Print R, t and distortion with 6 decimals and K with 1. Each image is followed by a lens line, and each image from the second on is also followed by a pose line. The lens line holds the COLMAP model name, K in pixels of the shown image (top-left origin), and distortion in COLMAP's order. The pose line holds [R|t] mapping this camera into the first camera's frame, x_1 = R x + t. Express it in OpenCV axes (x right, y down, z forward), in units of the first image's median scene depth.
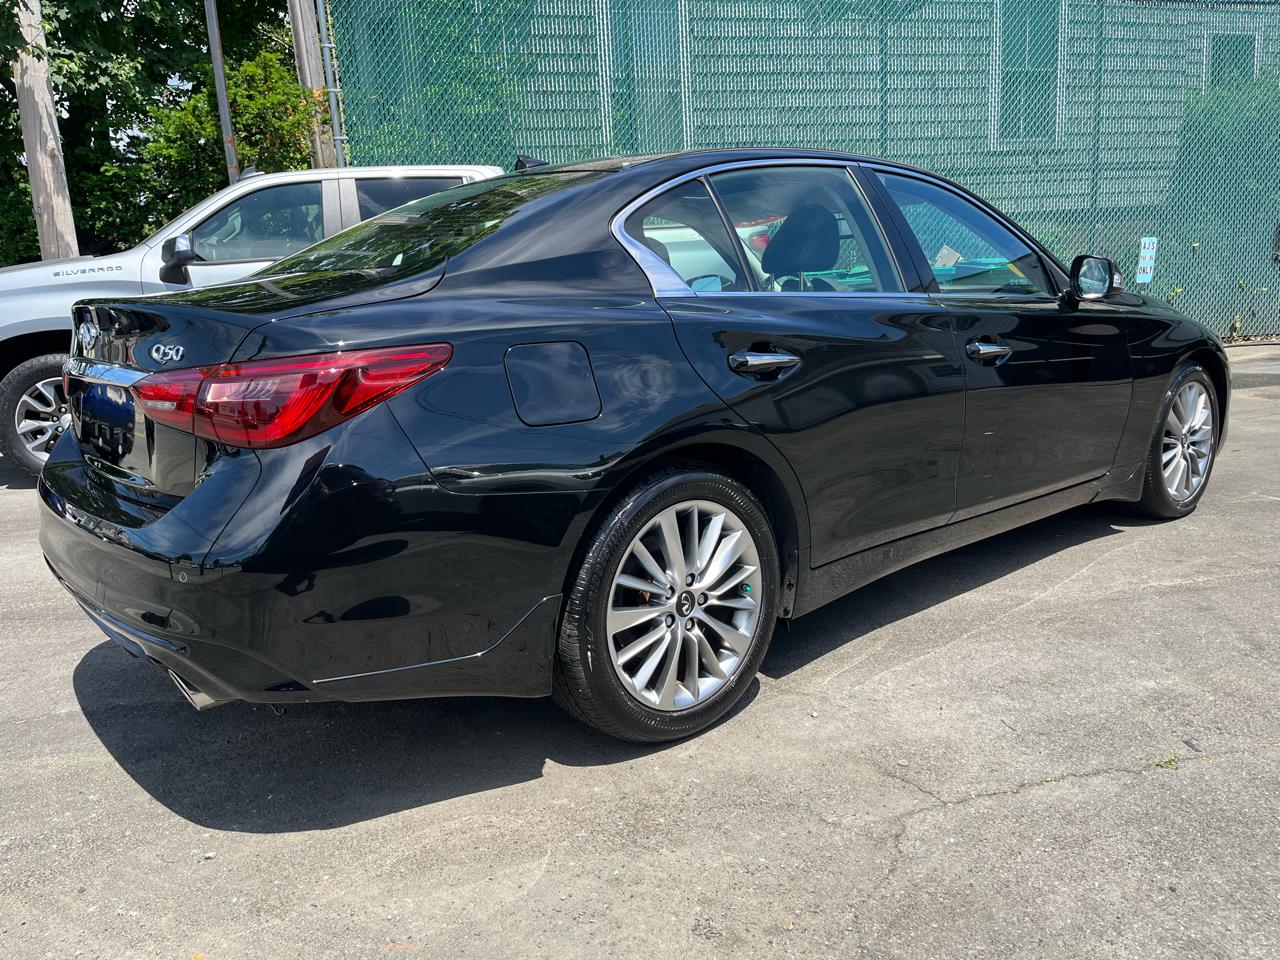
lens RADIAL K [[959.0, 0, 646.1], [0, 959.0, 487.4], [0, 0, 1]] dist [0.078255, -0.117238]
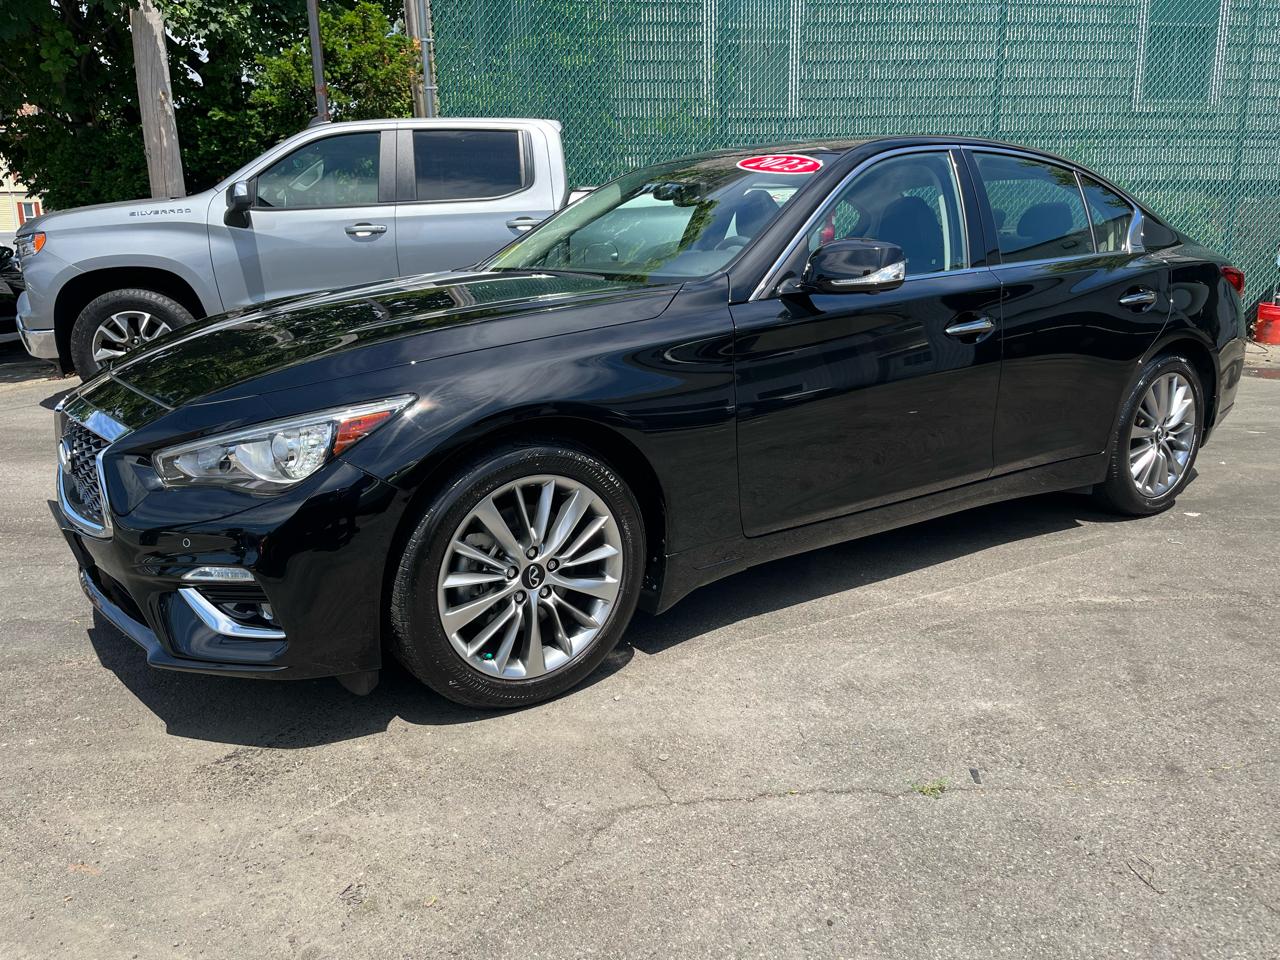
lens RADIAL K [[966.6, 0, 649.2], [0, 966.6, 486.0], [0, 0, 1]] dist [0.069494, -0.110570]
pose [[0.985182, 0.077924, -0.152788, 0.287796], [-0.071419, 0.996309, 0.047620, -0.025751], [0.155935, -0.036002, 0.987111, 0.028521]]
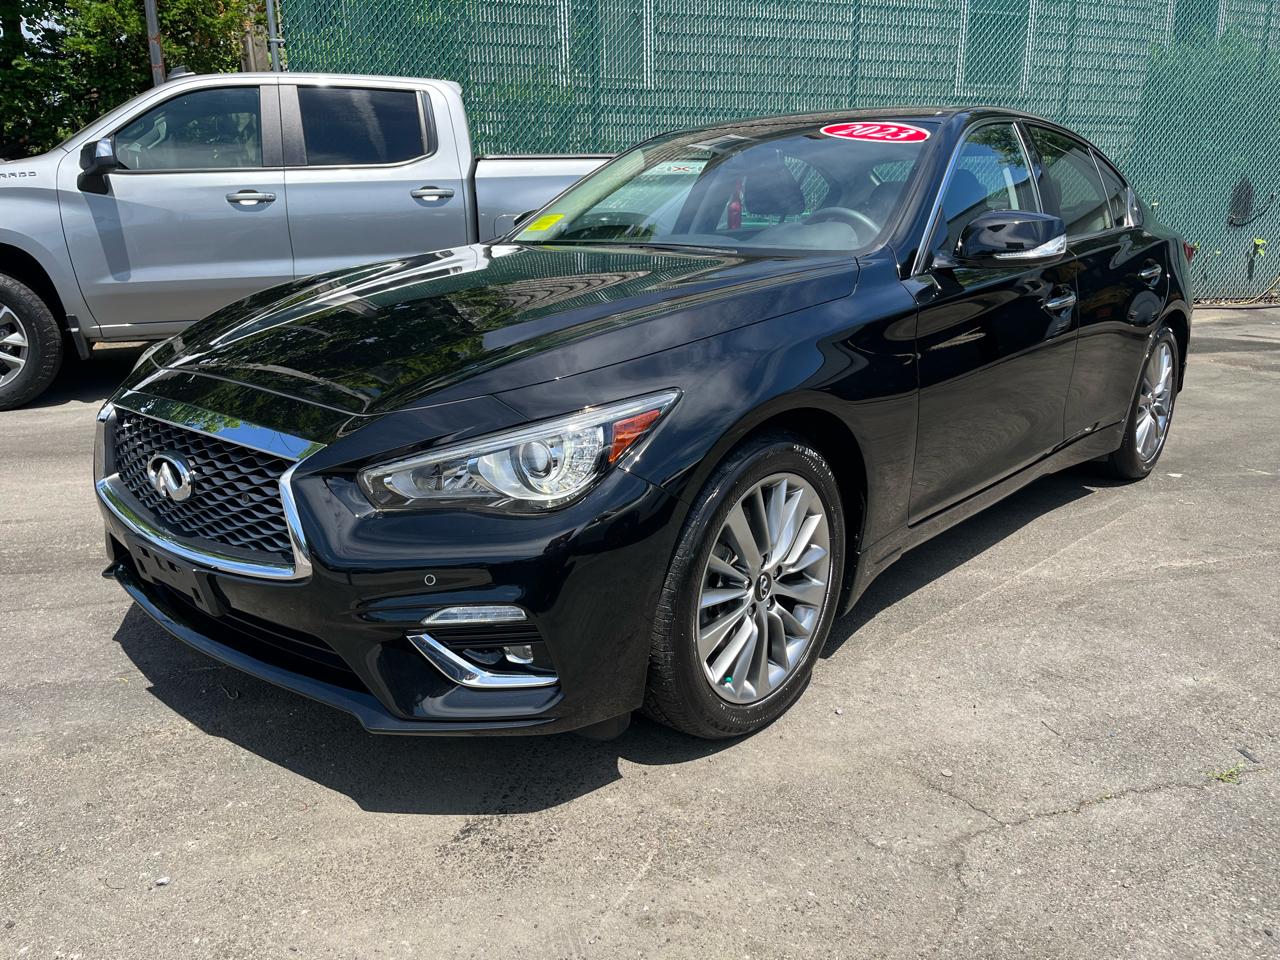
lens RADIAL K [[957.4, 0, 636.5], [0, 957.4, 486.8], [0, 0, 1]] dist [0.079376, -0.119902]
pose [[0.997357, 0.029412, 0.066443, -0.069506], [-0.033606, 0.997453, 0.062906, -0.022195], [-0.064424, -0.064973, 0.995805, 0.102490]]
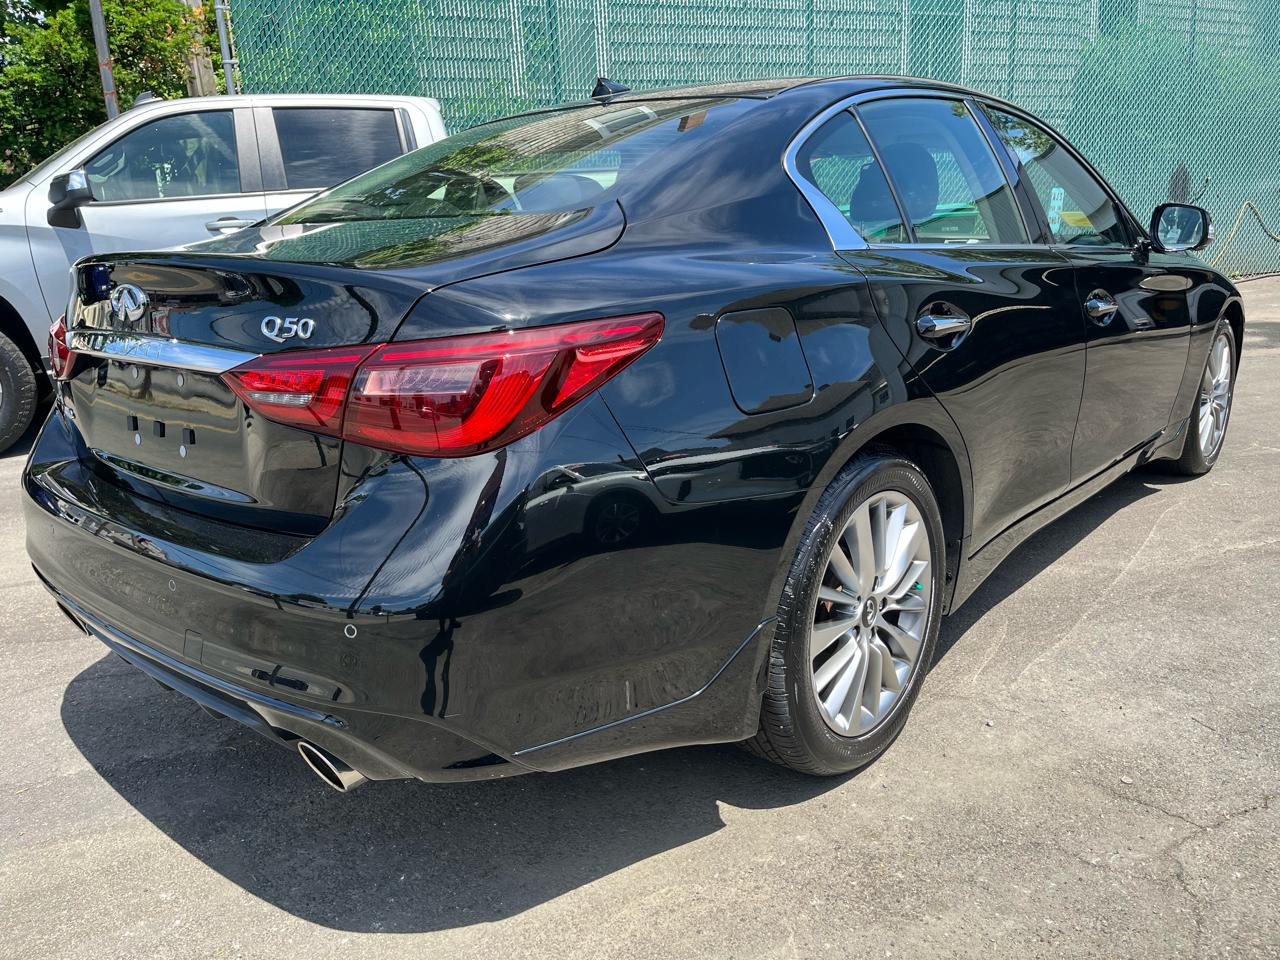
lens RADIAL K [[953.5, 0, 640.6], [0, 953.5, 484.3], [0, 0, 1]] dist [0.090100, -0.133310]
pose [[0.990085, -0.031167, 0.136971, -0.220044], [0.024039, 0.998284, 0.053393, -0.034353], [-0.138400, -0.049571, 0.989135, 0.147030]]
